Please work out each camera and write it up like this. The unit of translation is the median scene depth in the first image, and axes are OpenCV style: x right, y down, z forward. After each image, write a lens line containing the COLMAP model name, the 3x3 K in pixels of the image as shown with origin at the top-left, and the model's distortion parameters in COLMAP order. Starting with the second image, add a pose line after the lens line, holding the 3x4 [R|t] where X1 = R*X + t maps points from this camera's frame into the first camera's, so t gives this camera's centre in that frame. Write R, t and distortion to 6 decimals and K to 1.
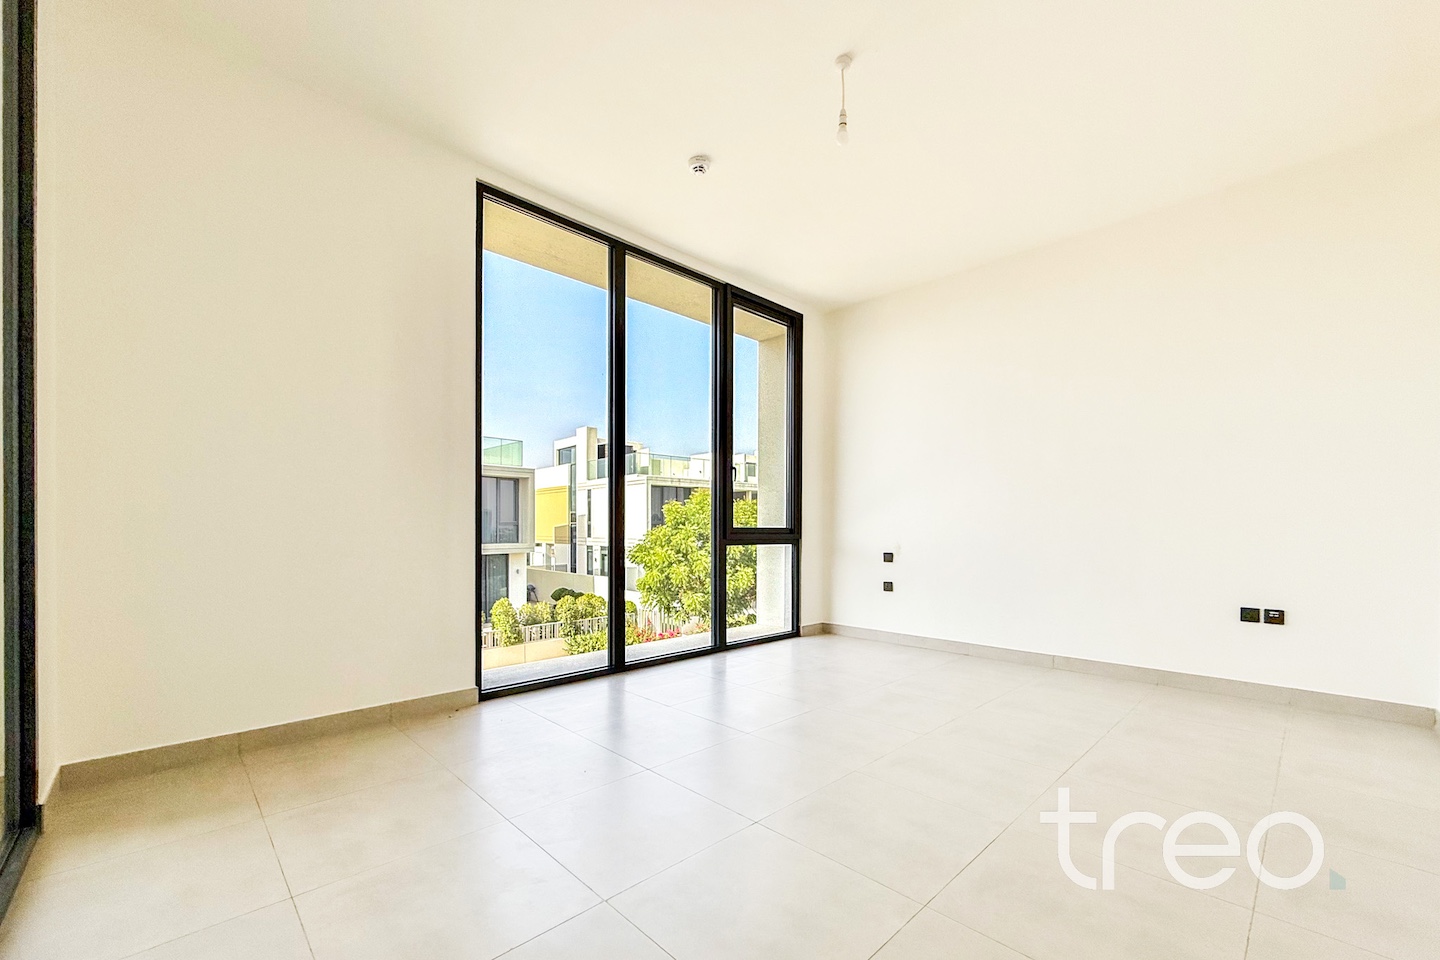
lens RADIAL K [[582.3, 0, 710.5], [0, 582.3, 536.0], [0, 0, 1]] dist [-0.004176, 0.000266]
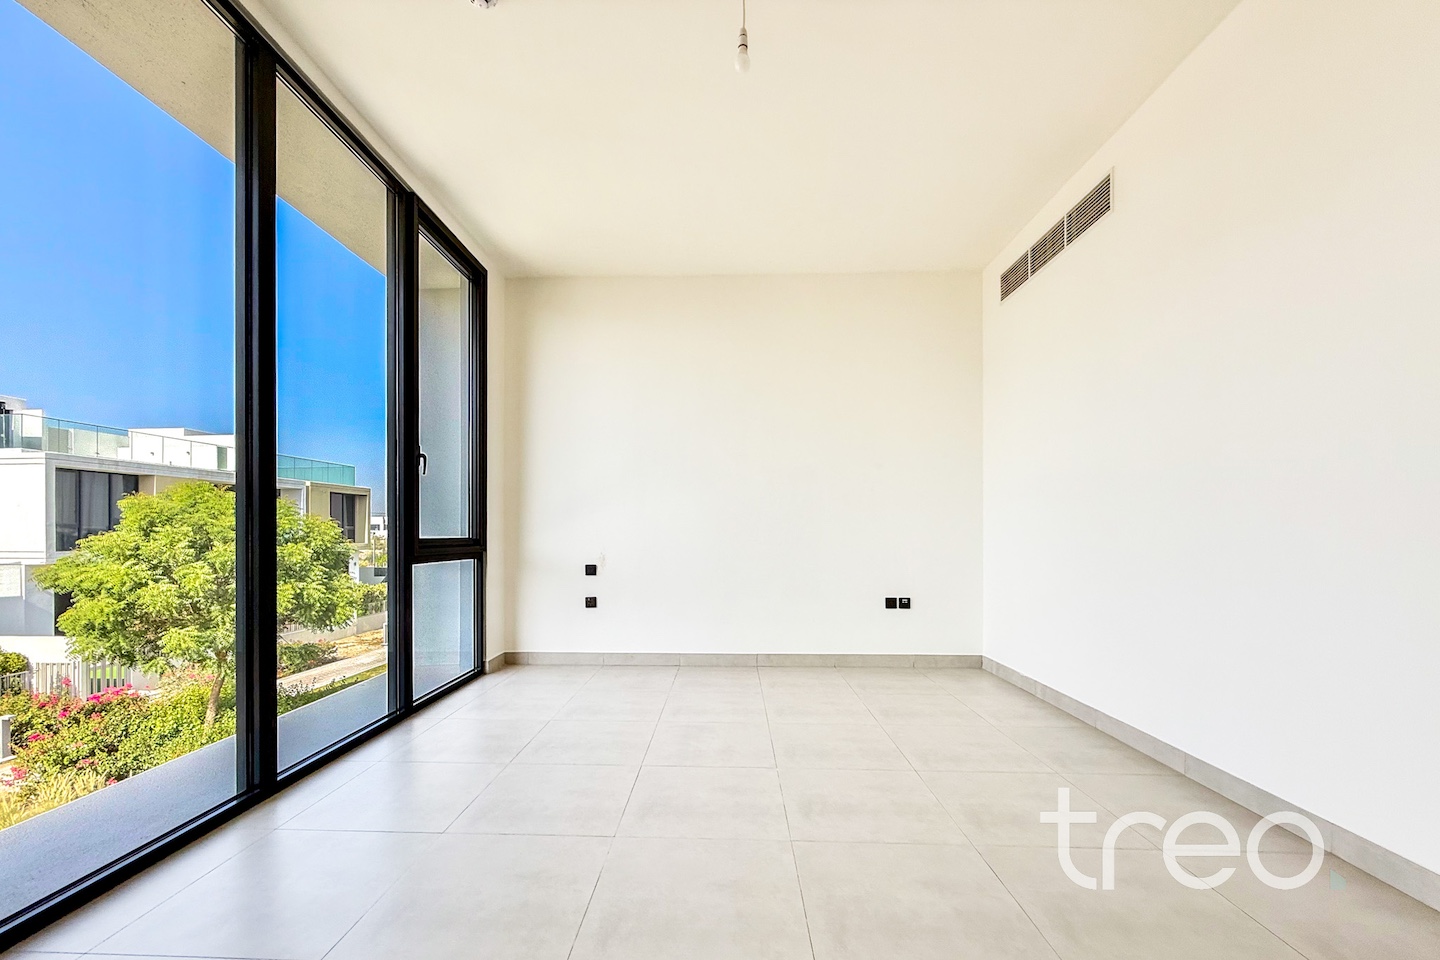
lens RADIAL K [[582.3, 0, 701.1], [0, 582.3, 530.3], [0, 0, 1]] dist [-0.004176, 0.000266]
pose [[0.731001, -0.005176, 0.682357, -0.269738], [0.013114, 0.999893, -0.006465, -0.023833], [-0.682251, 0.013674, 0.730990, 0.340179]]
